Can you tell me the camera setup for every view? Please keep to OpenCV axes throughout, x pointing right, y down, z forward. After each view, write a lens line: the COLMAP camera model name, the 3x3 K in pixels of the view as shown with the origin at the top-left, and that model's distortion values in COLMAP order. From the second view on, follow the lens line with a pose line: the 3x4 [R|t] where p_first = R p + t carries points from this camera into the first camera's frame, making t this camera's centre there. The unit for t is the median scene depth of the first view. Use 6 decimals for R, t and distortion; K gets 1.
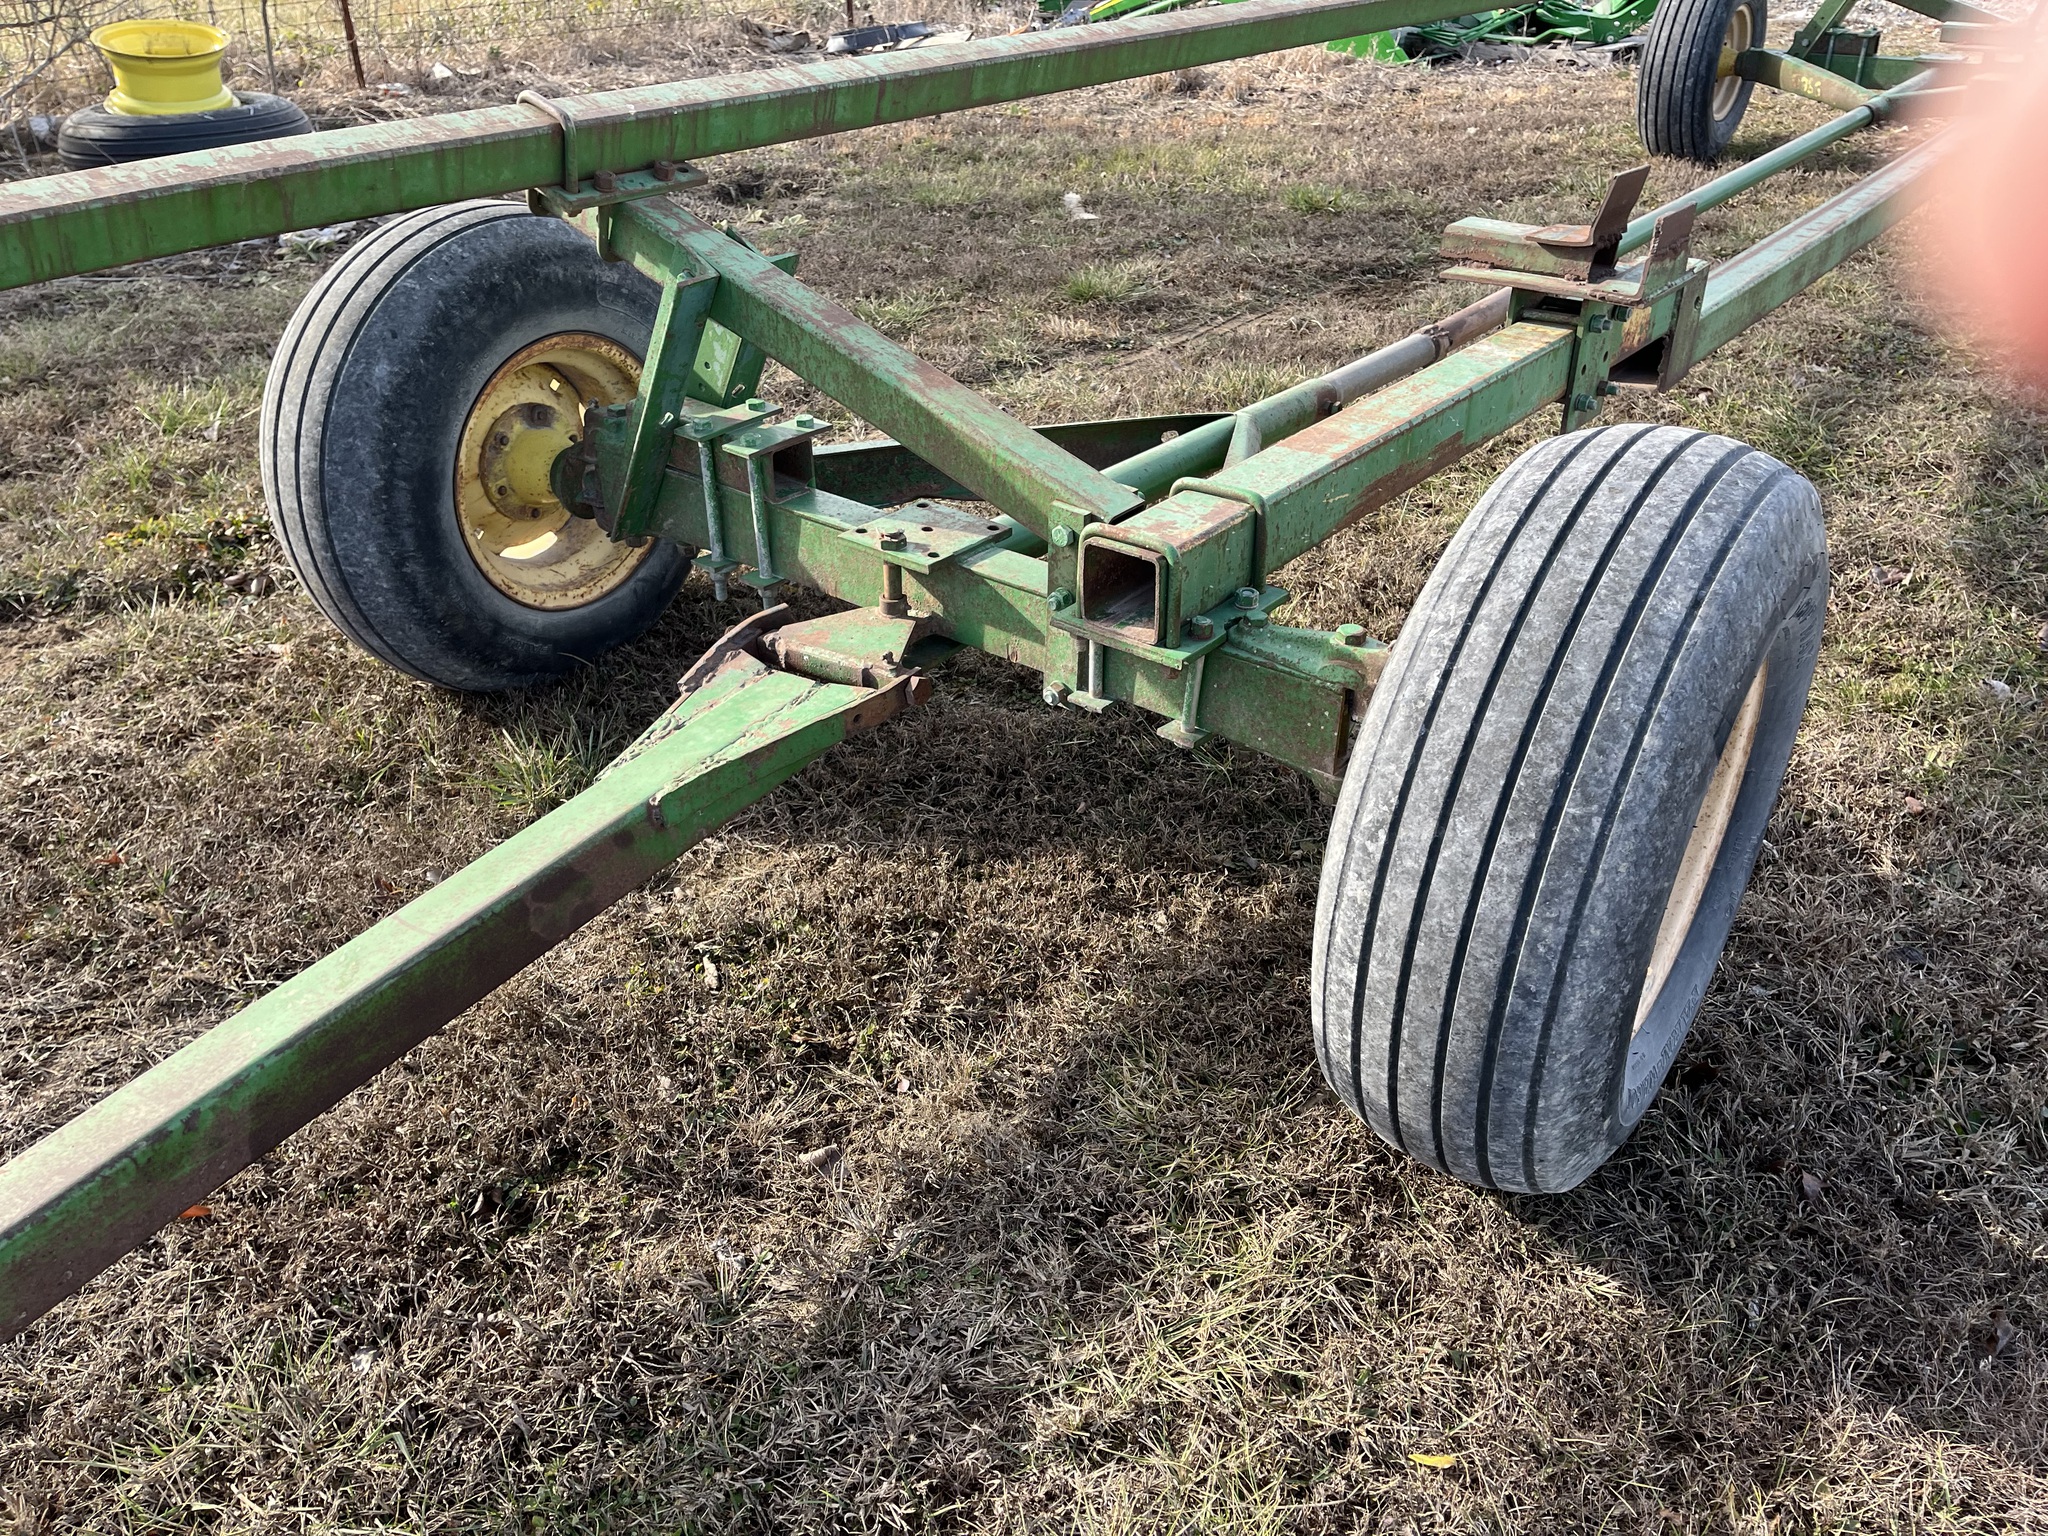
lens RADIAL K [[1527.9, 0, 1039.2], [0, 1527.9, 769.1], [0, 0, 1]] dist [0.061306, -0.079317]
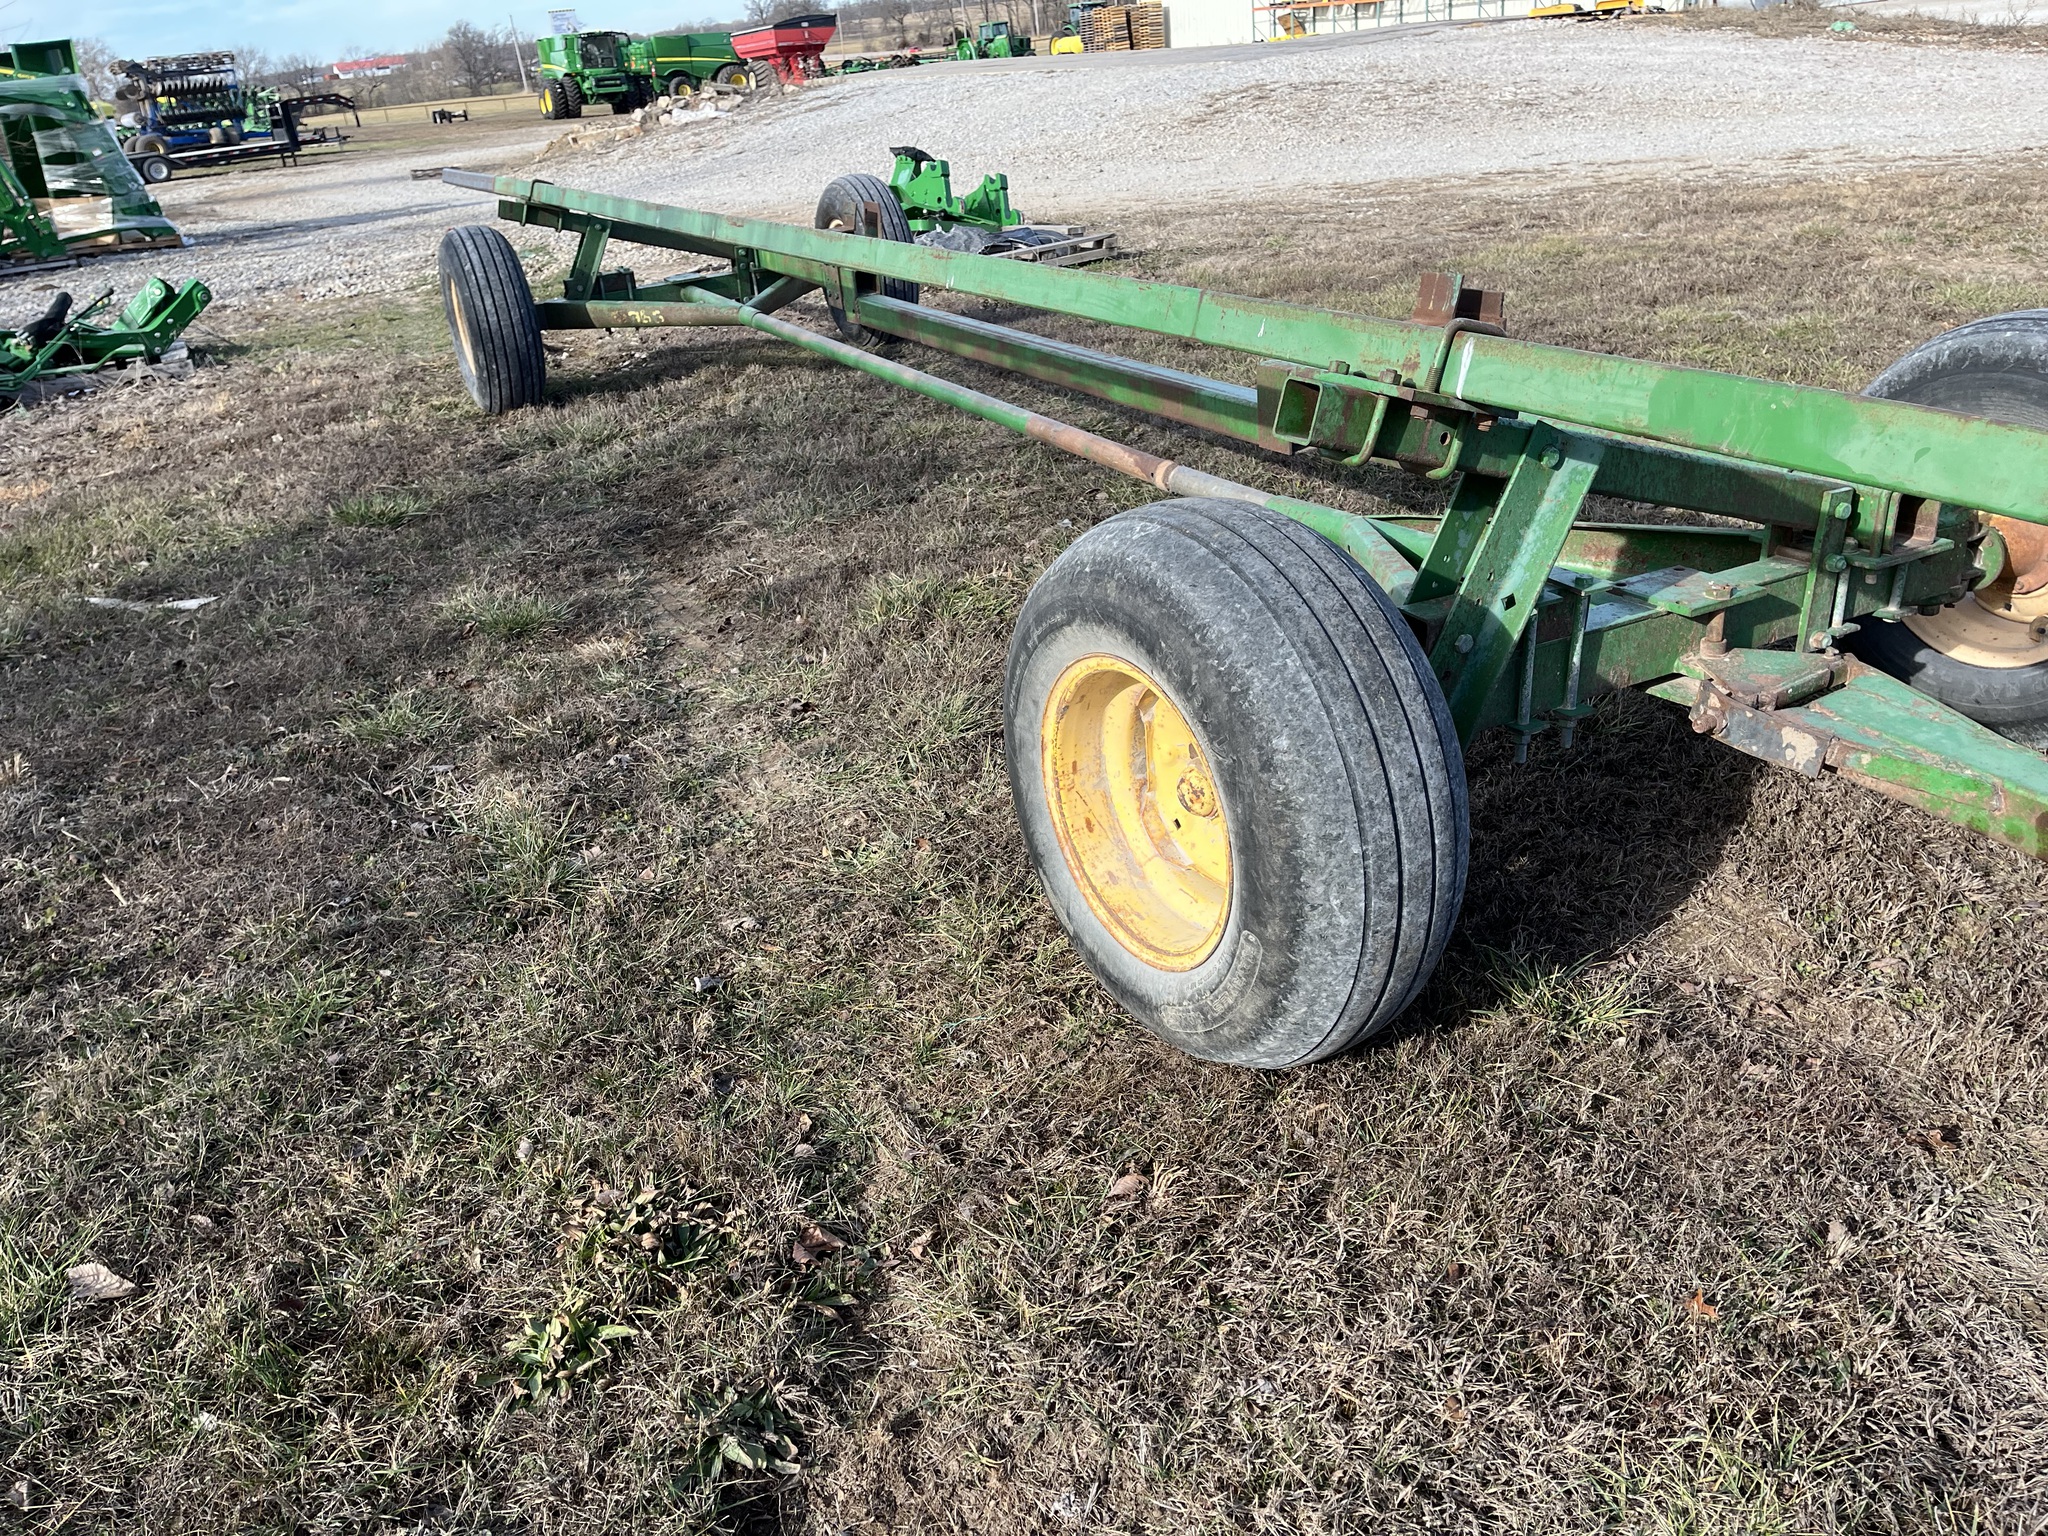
lens RADIAL K [[1524.4, 0, 1006.0], [0, 1524.4, 800.6], [0, 0, 1]] dist [0.086053, -0.113161]
pose [[0.434539, -0.416191, 0.798724, -1.030950], [0.530829, 0.834776, 0.146183, -0.367742], [-0.727596, 0.360464, 0.583669, 0.580164]]
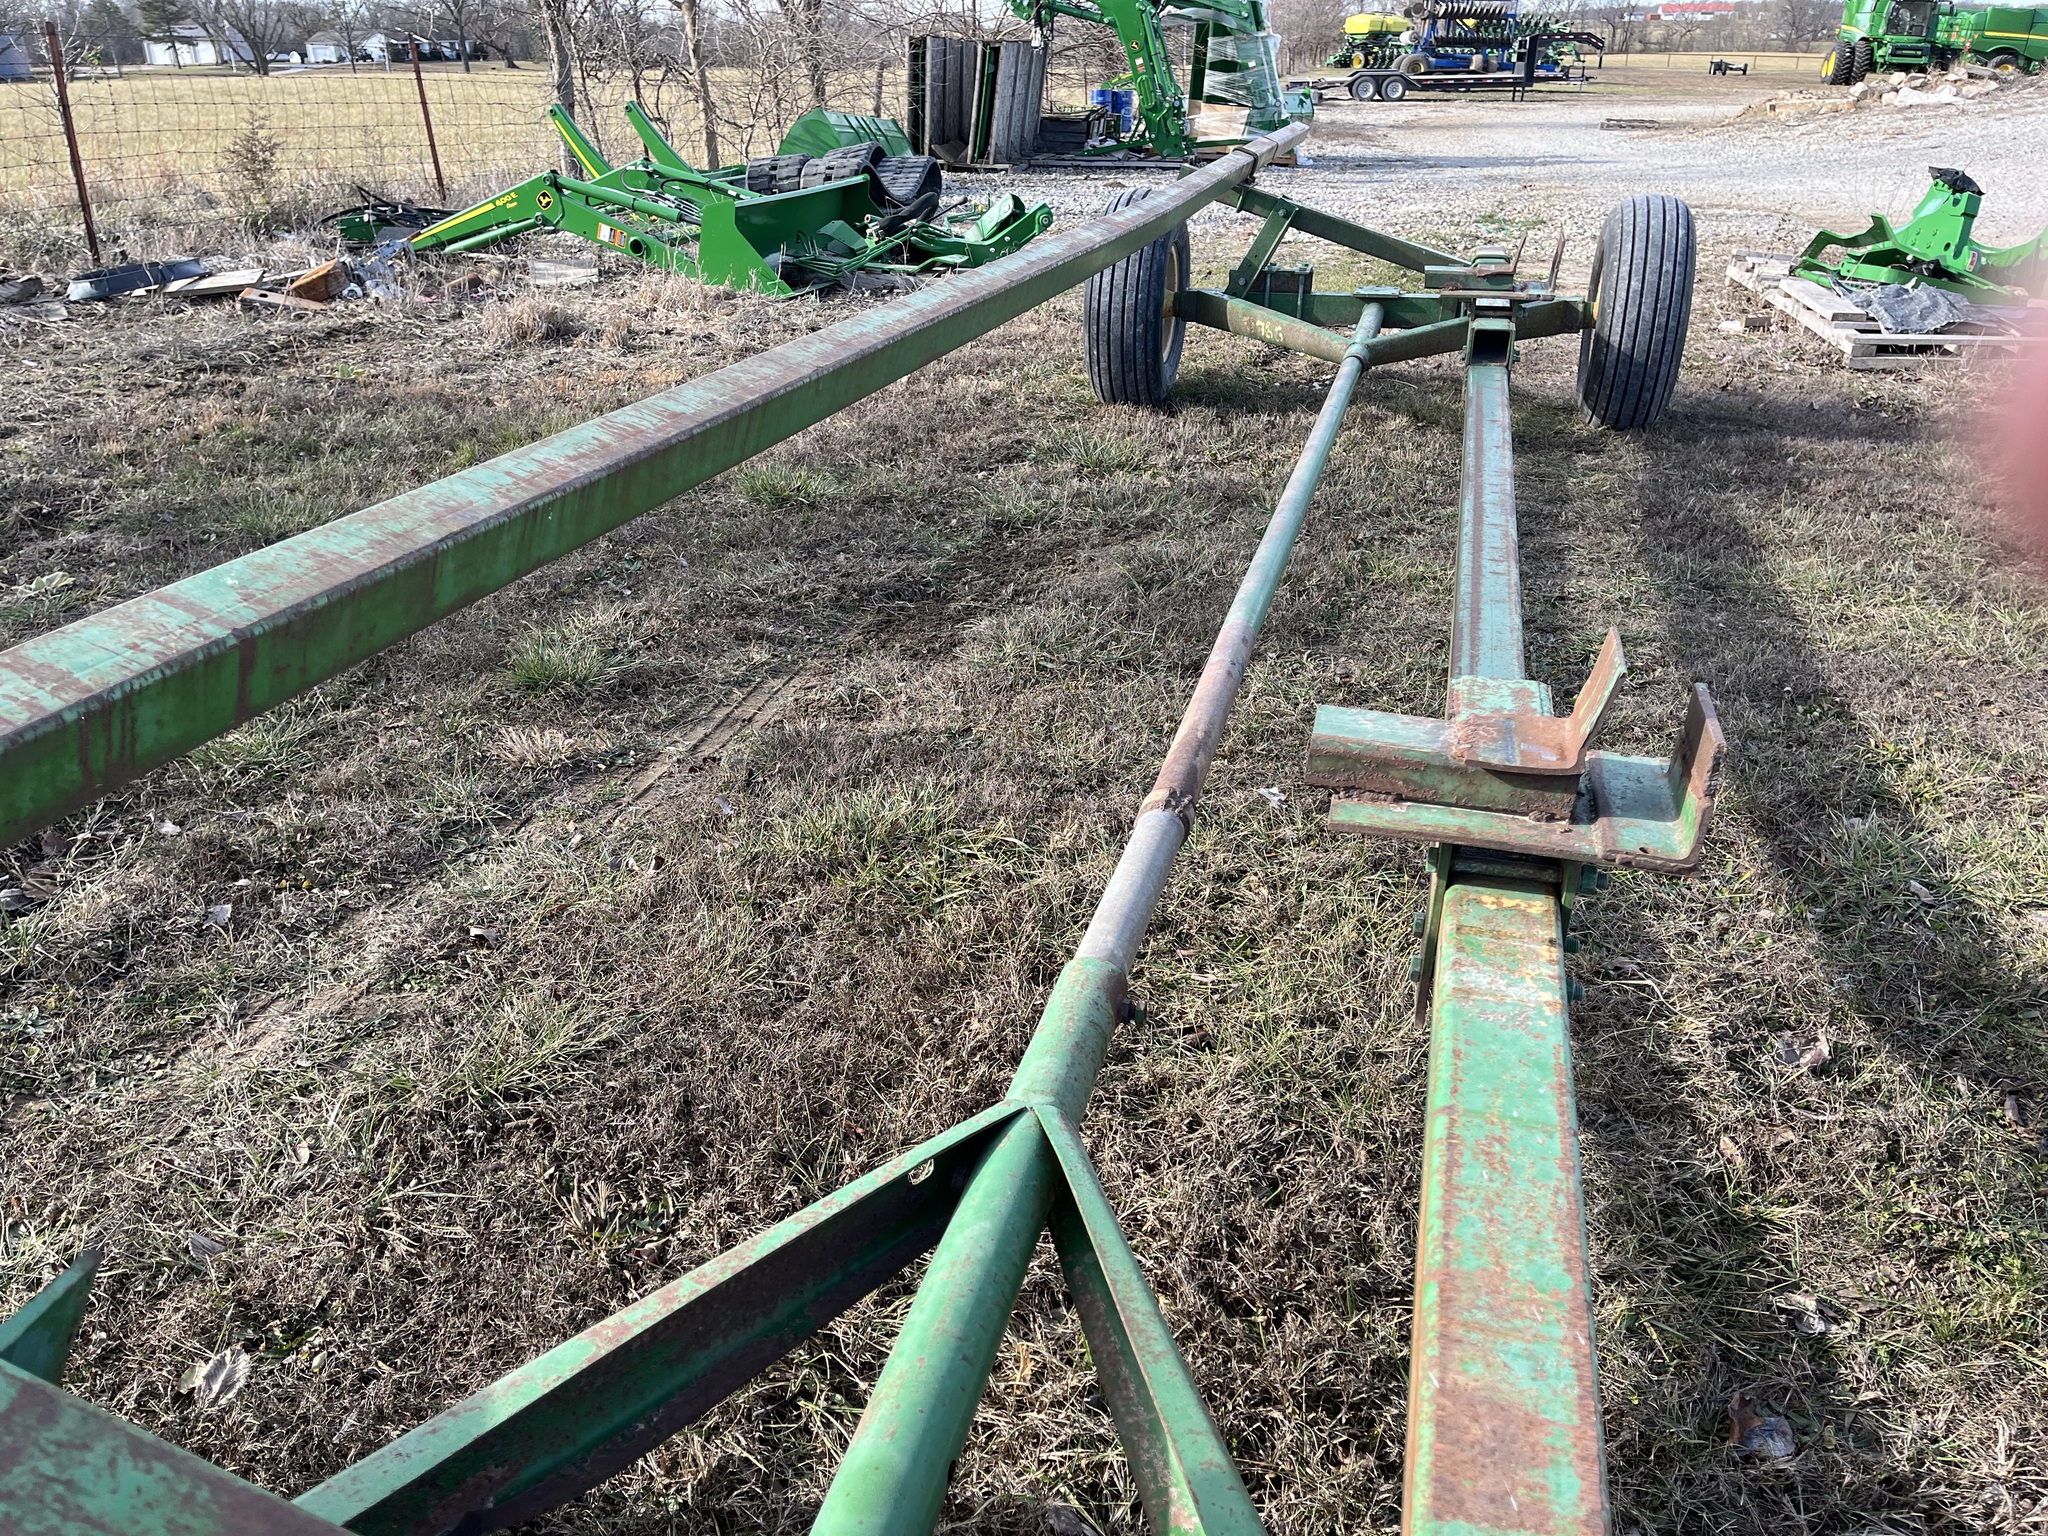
lens RADIAL K [[1524.4, 0, 1006.0], [0, 1524.4, 800.6], [0, 0, 1]] dist [0.086053, -0.113161]
pose [[0.922317, -0.152100, 0.355241, -0.057431], [0.183102, 0.981547, -0.055131, -0.309130], [-0.340301, 0.115894, 0.933147, 0.474952]]
